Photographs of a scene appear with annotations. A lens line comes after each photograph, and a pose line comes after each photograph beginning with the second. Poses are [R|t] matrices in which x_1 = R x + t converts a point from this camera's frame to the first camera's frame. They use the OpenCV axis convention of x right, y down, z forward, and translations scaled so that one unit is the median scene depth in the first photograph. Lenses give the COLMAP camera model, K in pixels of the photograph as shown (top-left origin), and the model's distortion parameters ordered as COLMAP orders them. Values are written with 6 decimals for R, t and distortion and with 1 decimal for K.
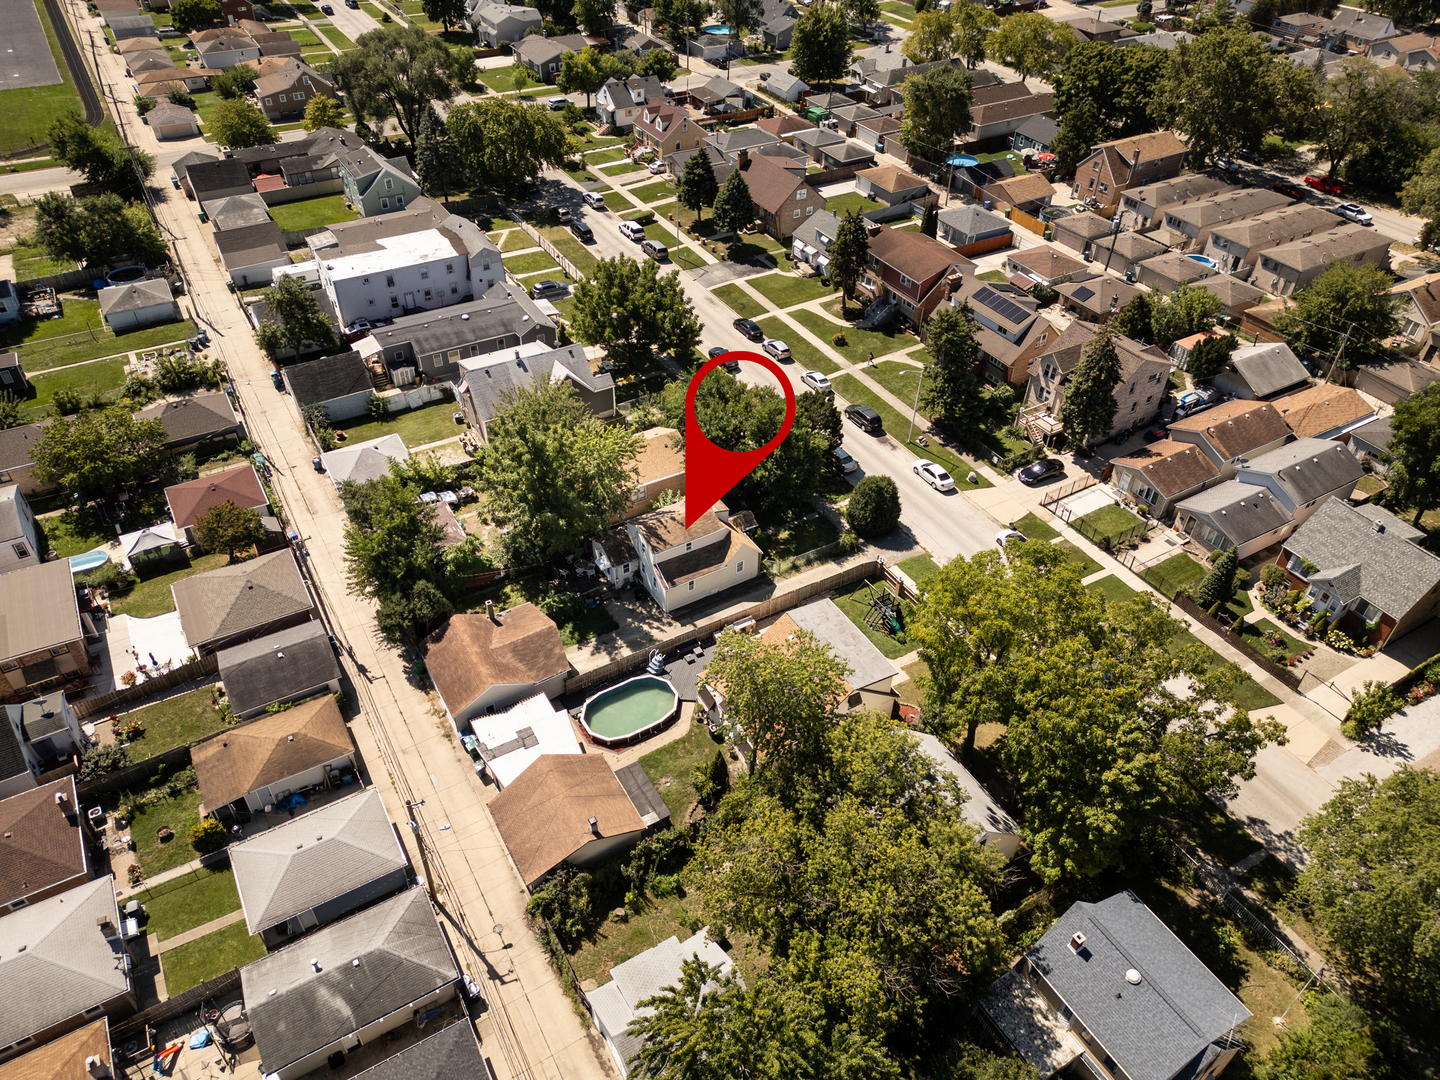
lens RADIAL K [[1025.1, 0, 714.2], [0, 1025.1, 536.8], [0, 0, 1]] dist [0.050097, -0.040304]
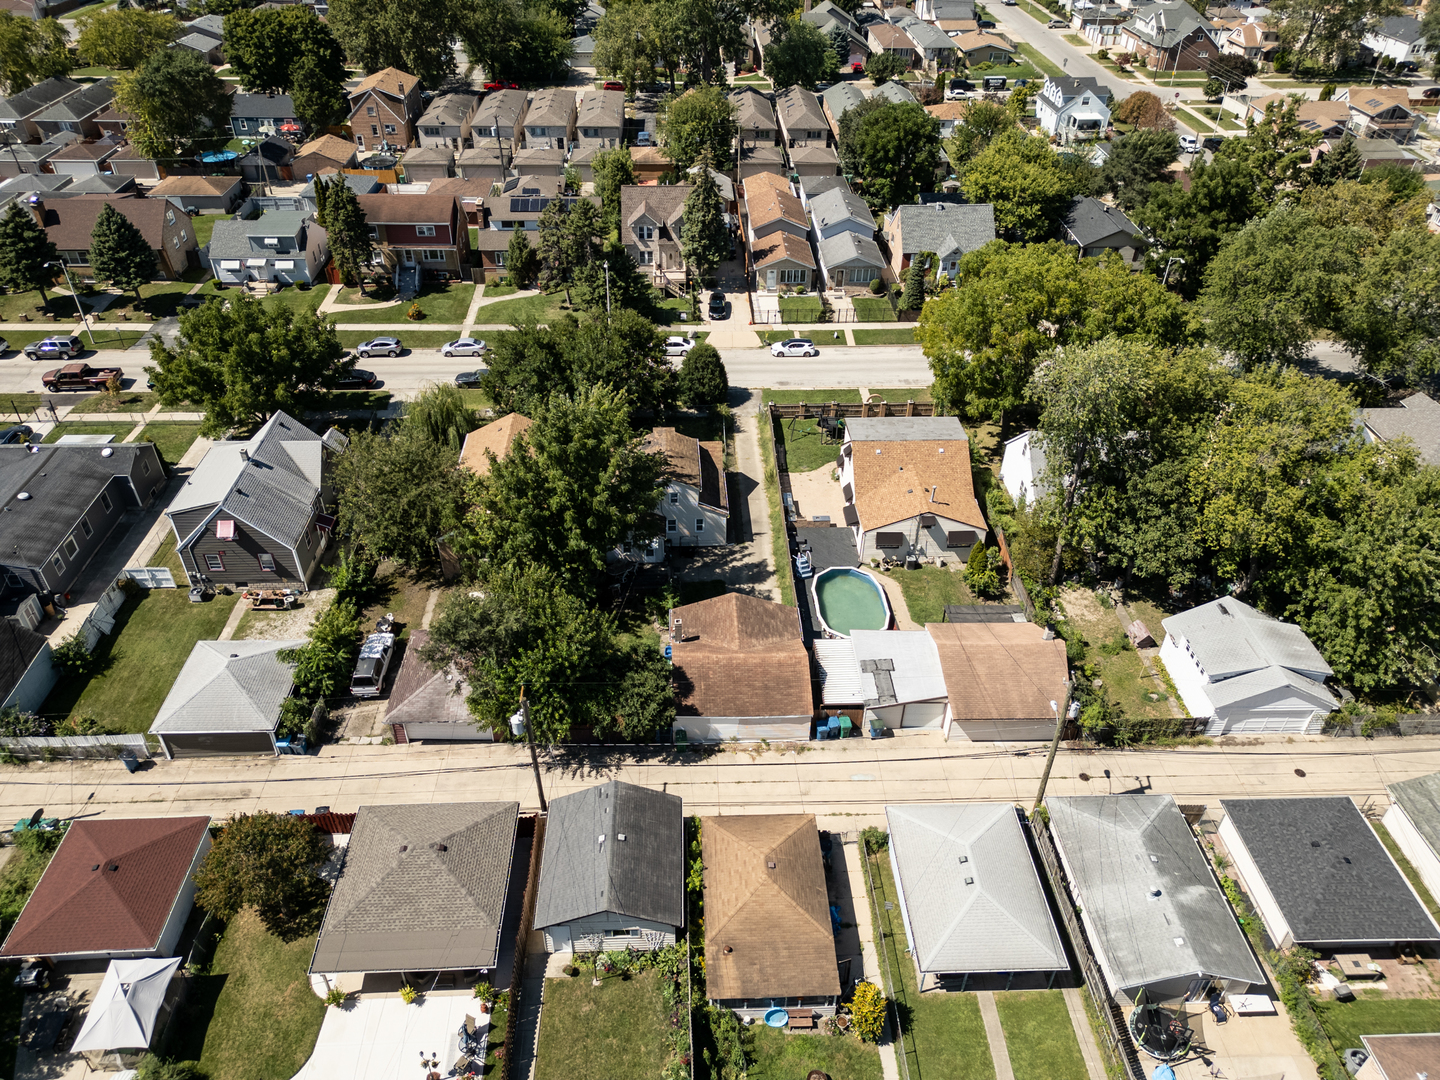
lens RADIAL K [[1025.1, 0, 721.9], [0, 1025.1, 542.1], [0, 0, 1]] dist [0.050097, -0.040304]
pose [[0.459194, -0.536429, 0.708085, -0.546125], [0.561335, 0.793006, 0.236737, -0.113086], [-0.688509, 0.288765, 0.665260, 0.333993]]
